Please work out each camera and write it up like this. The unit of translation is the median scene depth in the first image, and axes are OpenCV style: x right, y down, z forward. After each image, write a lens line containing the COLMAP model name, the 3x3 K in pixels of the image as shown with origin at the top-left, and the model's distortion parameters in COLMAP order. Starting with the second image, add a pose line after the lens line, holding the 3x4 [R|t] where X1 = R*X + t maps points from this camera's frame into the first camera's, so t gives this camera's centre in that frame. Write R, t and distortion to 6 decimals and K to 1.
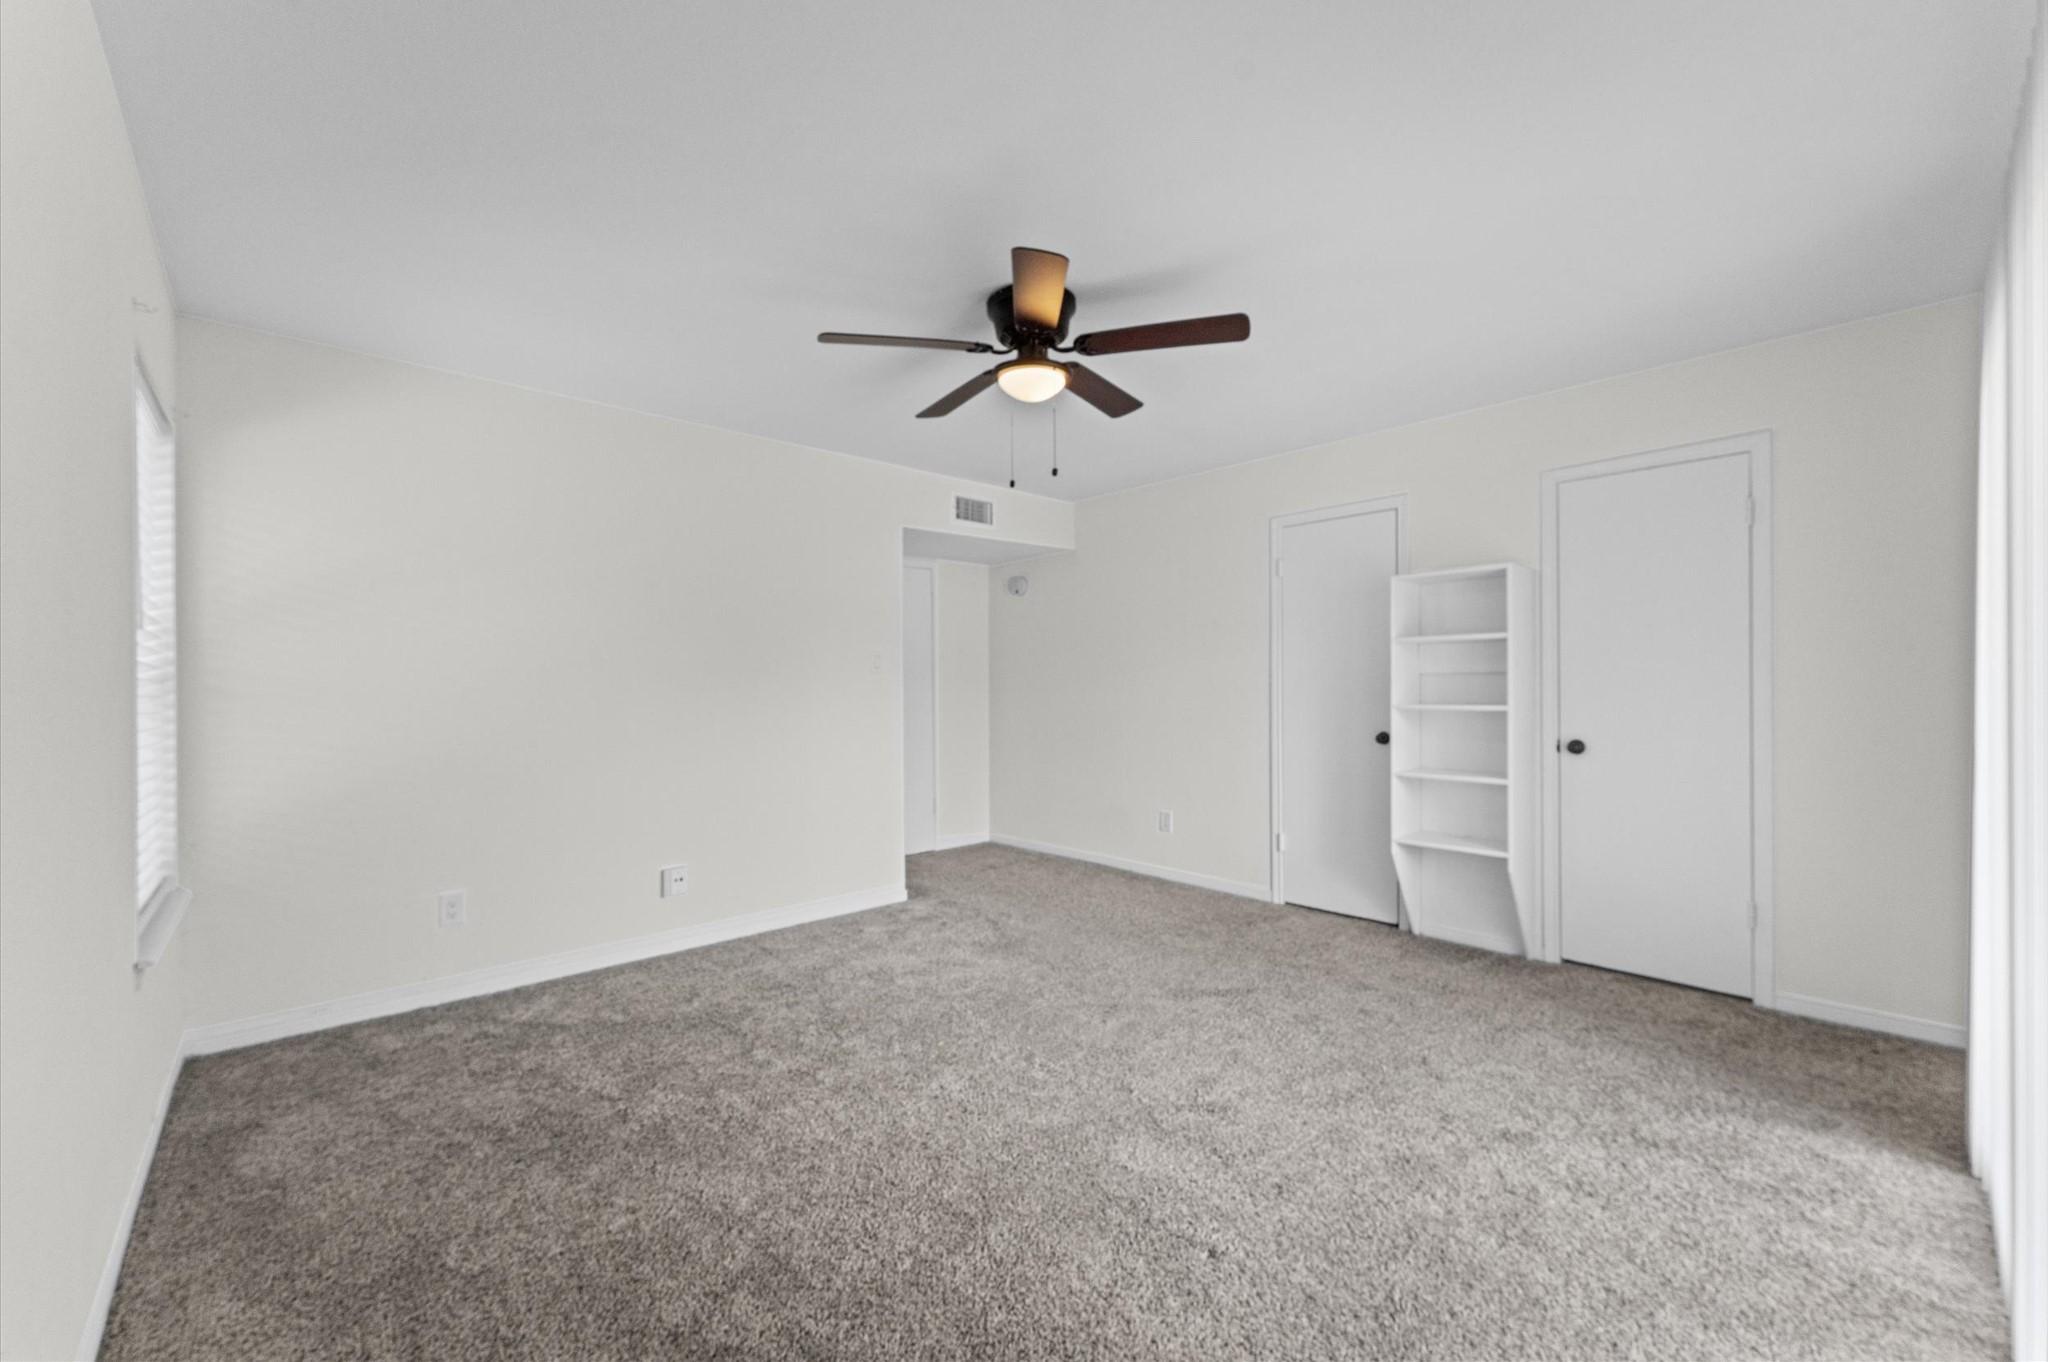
lens RADIAL K [[812.4, 0, 1018.6], [0, 812.4, 680.4], [0, 0, 1]] dist [-0.003071, -0.000510]
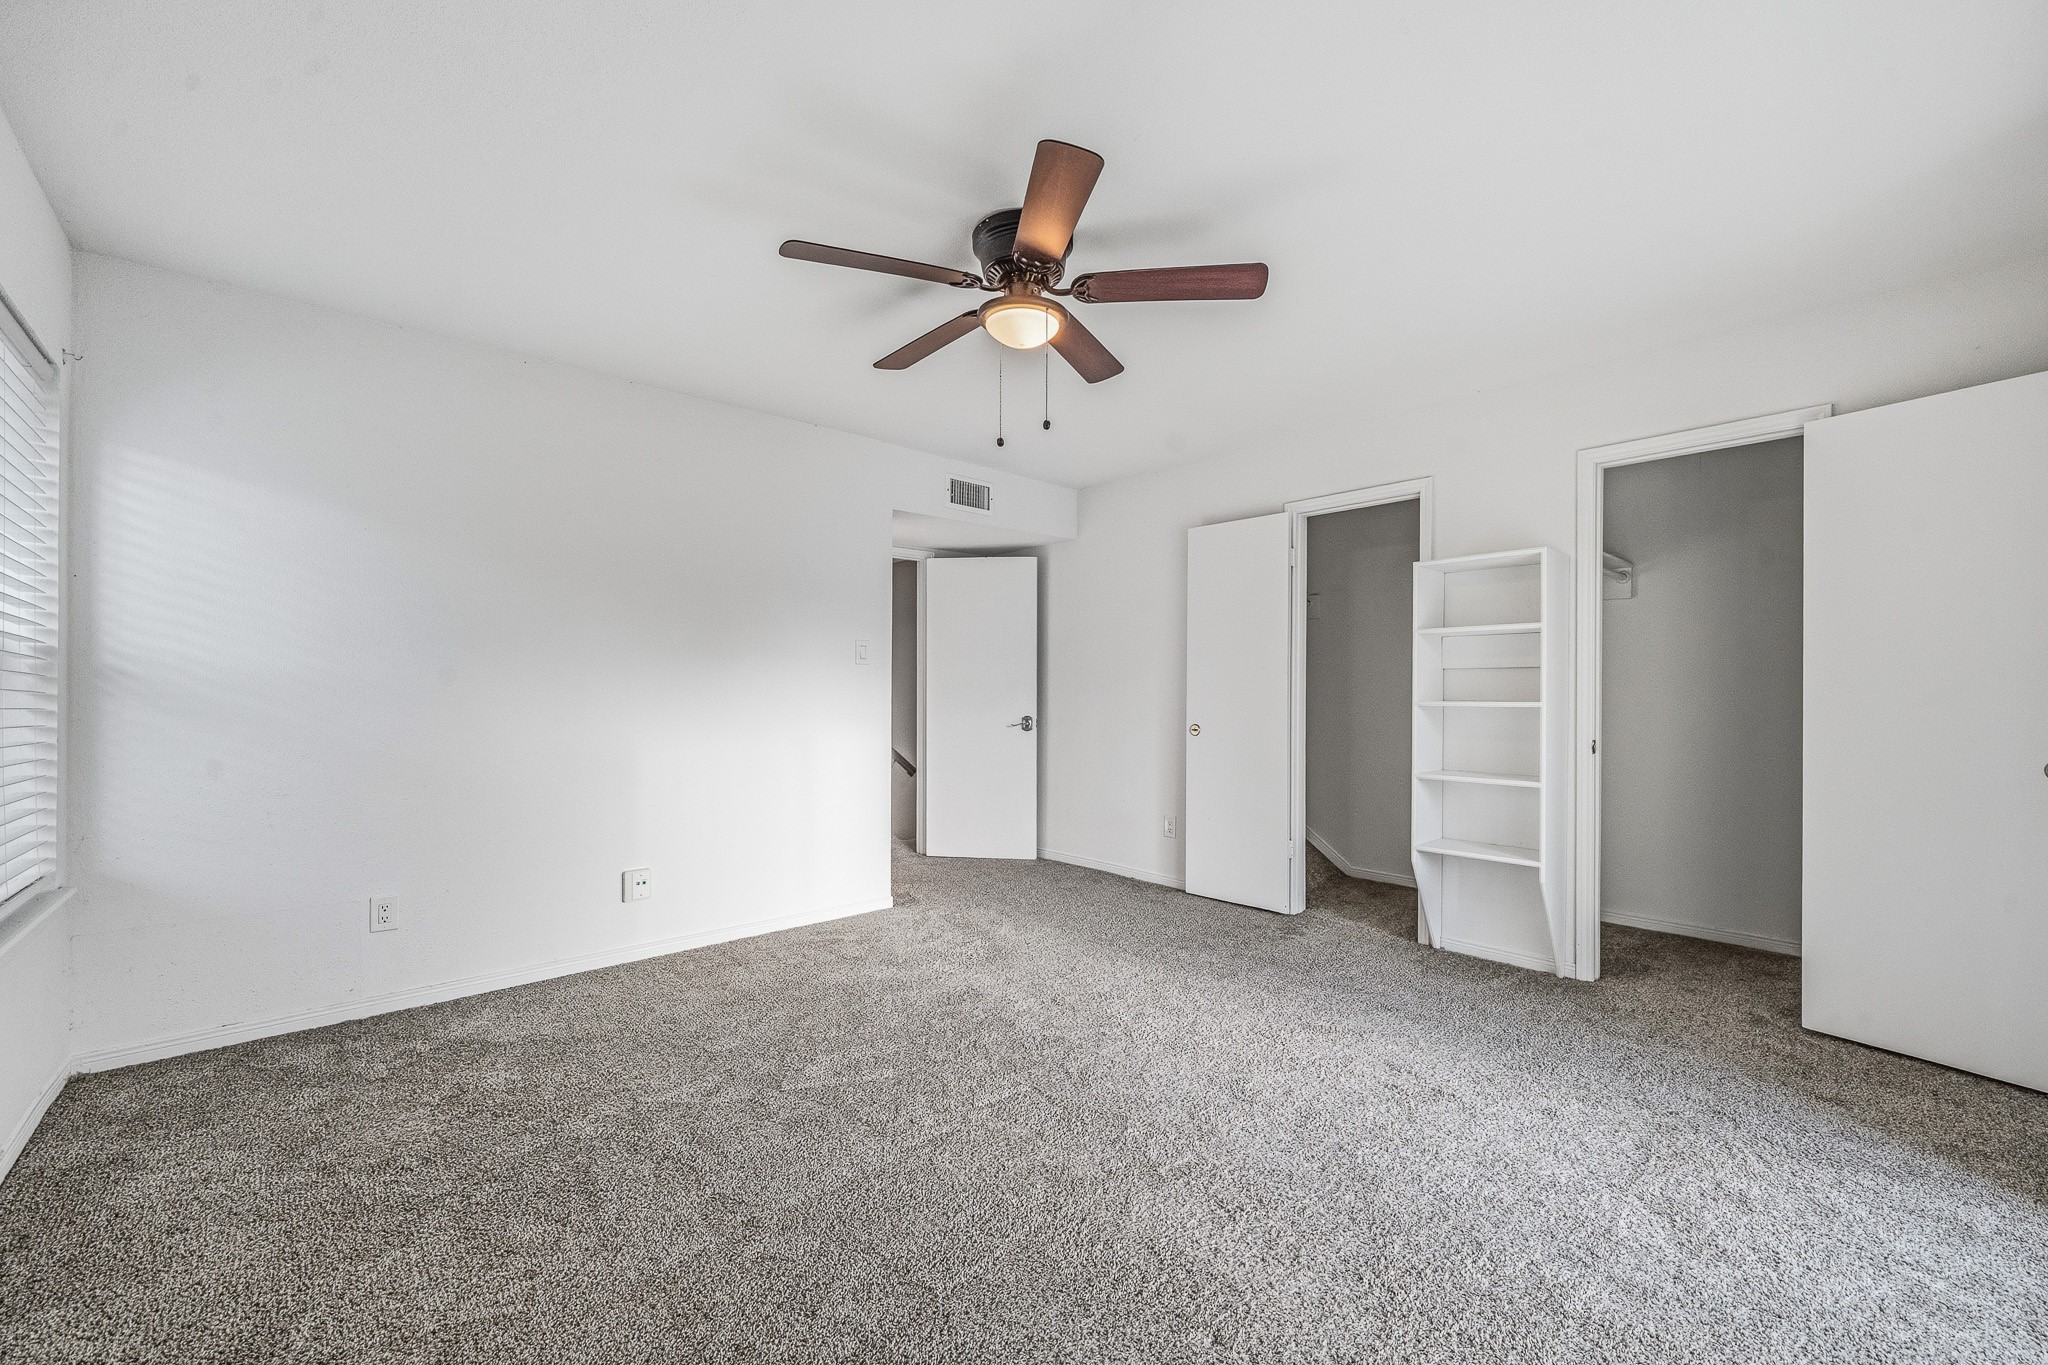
lens RADIAL K [[812.4, 0, 1028.8], [0, 812.4, 690.4], [0, 0, 1]] dist [-0.003071, -0.000510]
pose [[0.999934, 0.010332, 0.004997, 0.018947], [-0.010360, 0.999930, 0.005633, 0.021784], [-0.004938, -0.005684, 0.999972, 0.096422]]
